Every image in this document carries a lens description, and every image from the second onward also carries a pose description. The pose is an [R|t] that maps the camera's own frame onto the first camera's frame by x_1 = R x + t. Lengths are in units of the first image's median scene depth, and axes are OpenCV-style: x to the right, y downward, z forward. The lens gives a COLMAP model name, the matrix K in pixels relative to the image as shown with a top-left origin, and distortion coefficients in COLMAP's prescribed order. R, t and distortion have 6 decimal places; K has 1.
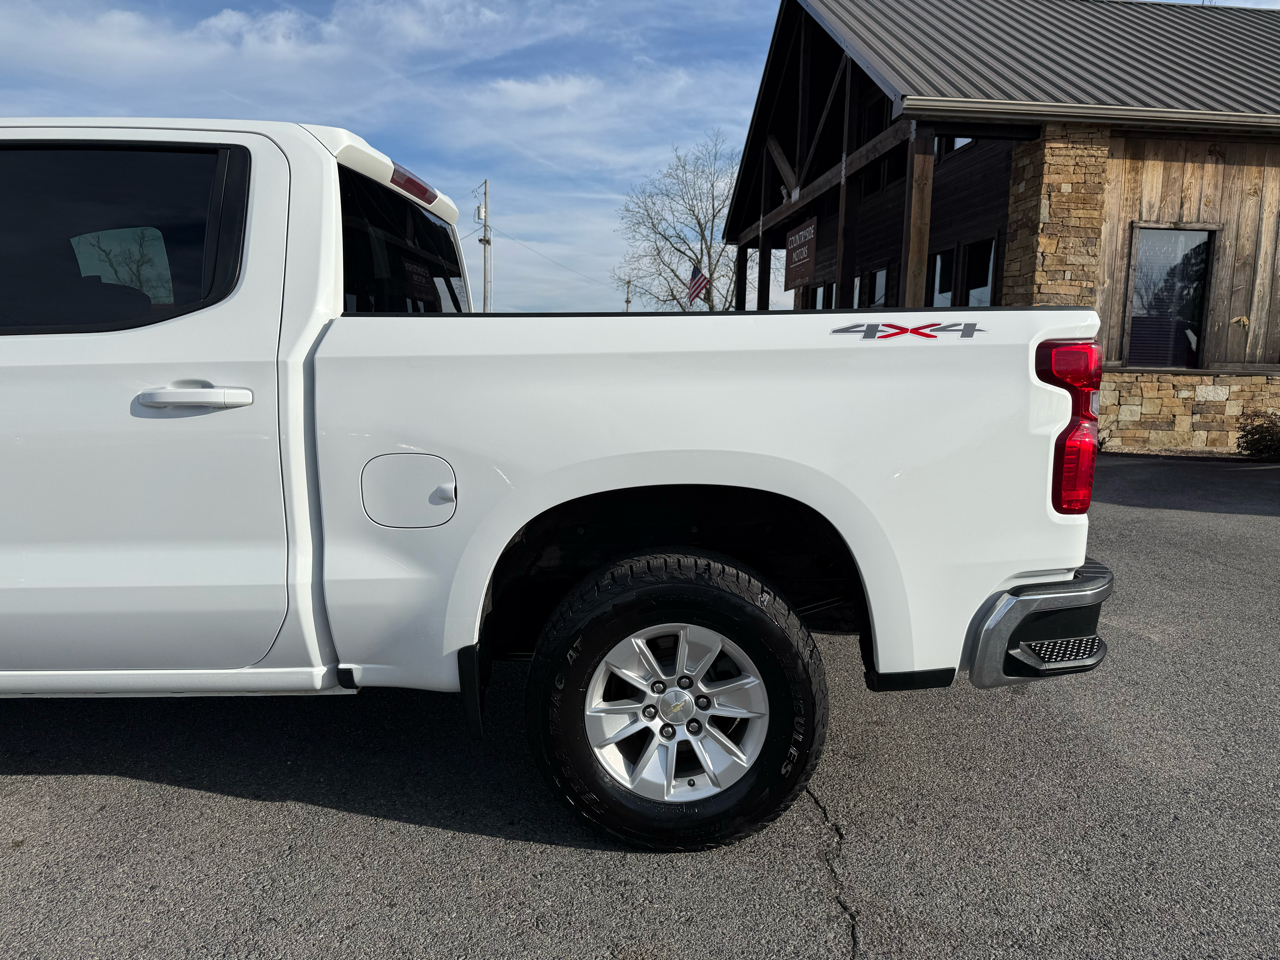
lens RADIAL K [[904.4, 0, 648.7], [0, 904.4, 479.8], [0, 0, 1]] dist [0.030410, -0.041808]
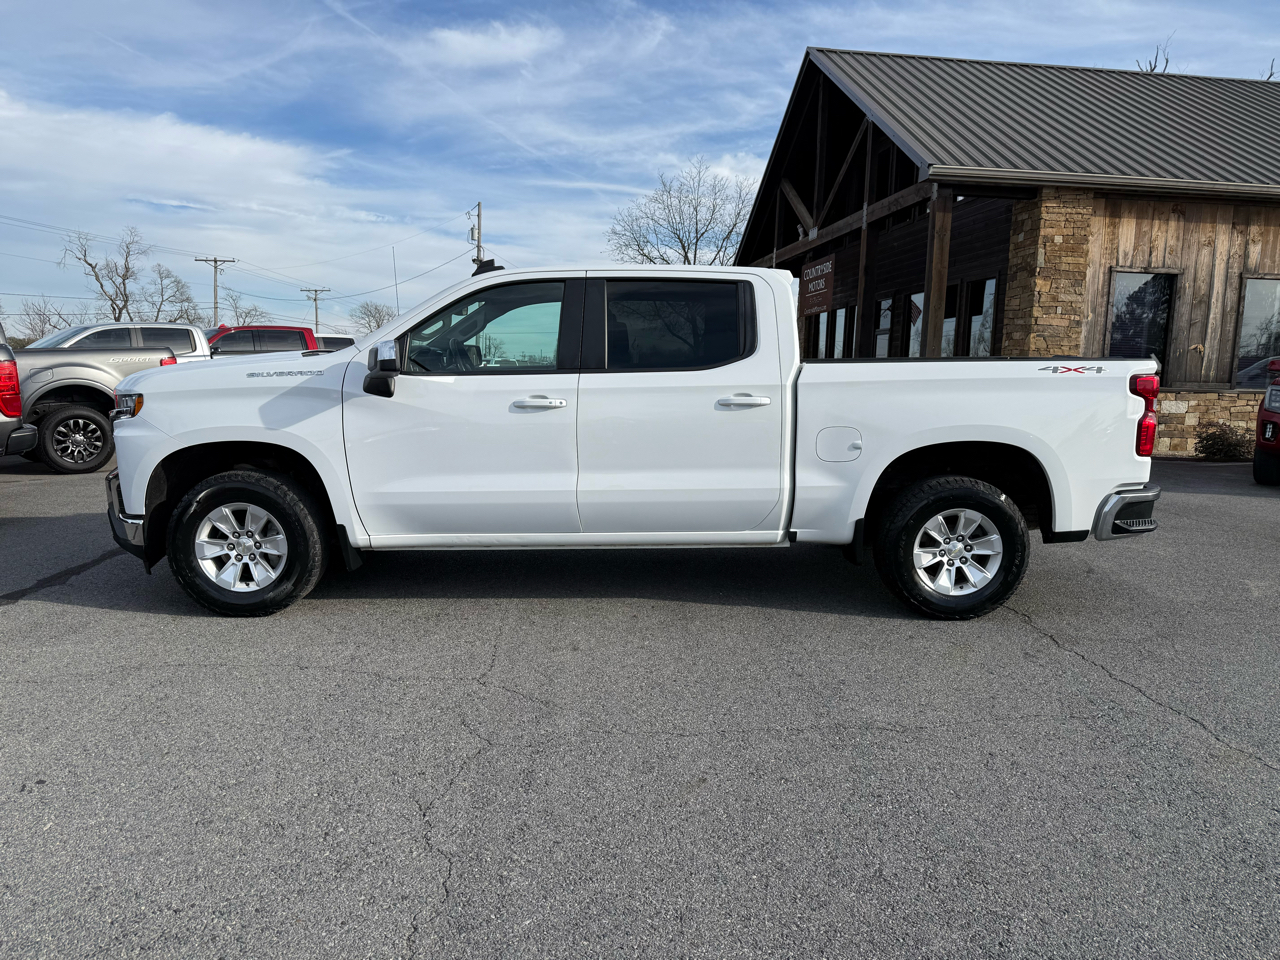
lens RADIAL K [[904.4, 0, 637.4], [0, 904.4, 492.0], [0, 0, 1]] dist [0.030410, -0.041808]
pose [[0.999427, 0.000677, 0.033840, -0.148987], [-0.000573, 0.999995, -0.003098, 0.023889], [-0.033842, 0.003076, 0.999422, -0.204760]]
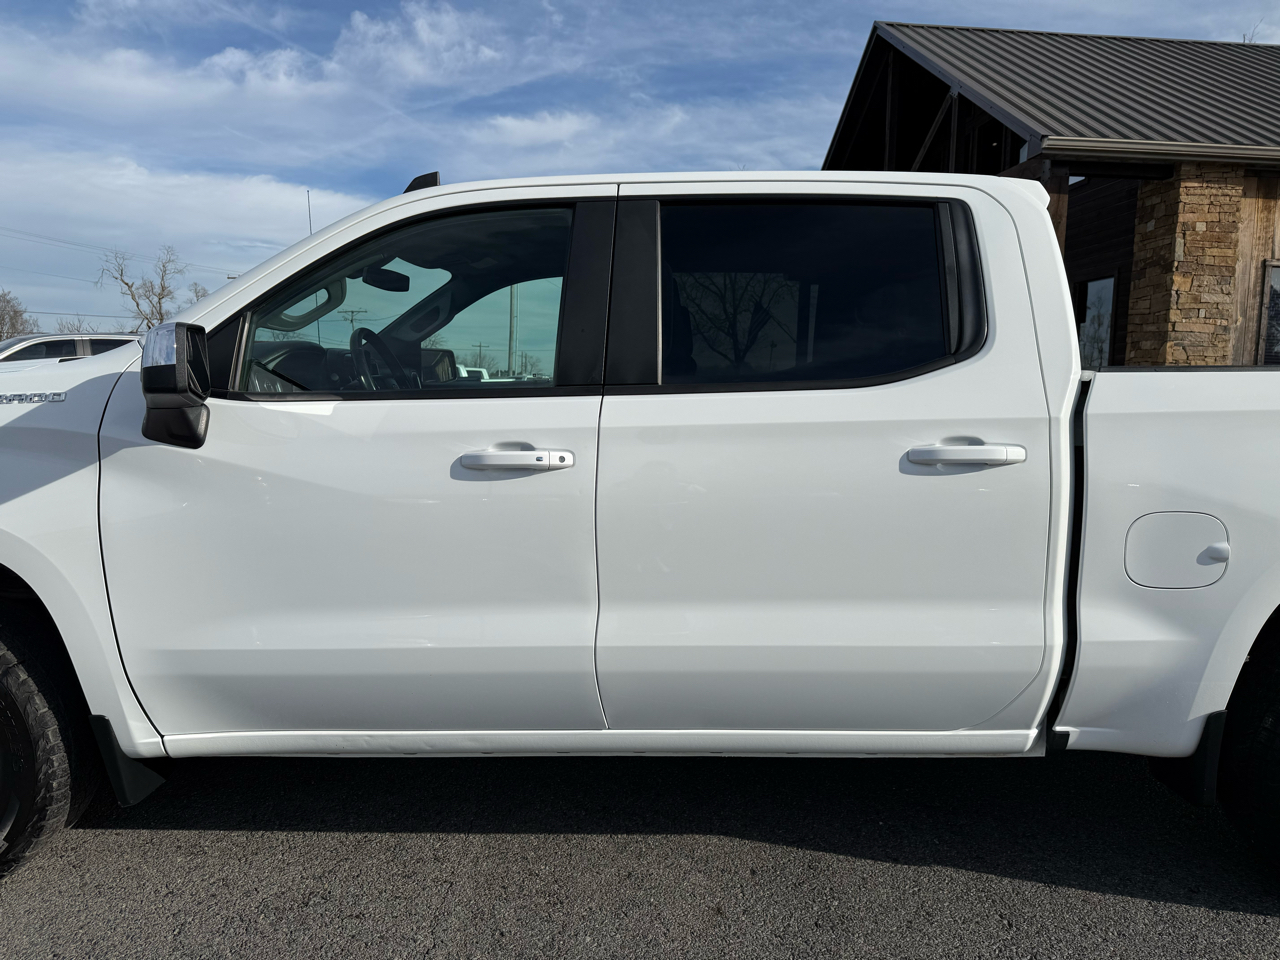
lens RADIAL K [[904.4, 0, 635.3], [0, 904.4, 489.5], [0, 0, 1]] dist [0.030410, -0.041808]
pose [[0.999956, 0.003566, -0.008638, -0.152689], [-0.003779, 0.999684, -0.024839, -0.004886], [0.008547, 0.024871, 0.999654, 0.003082]]
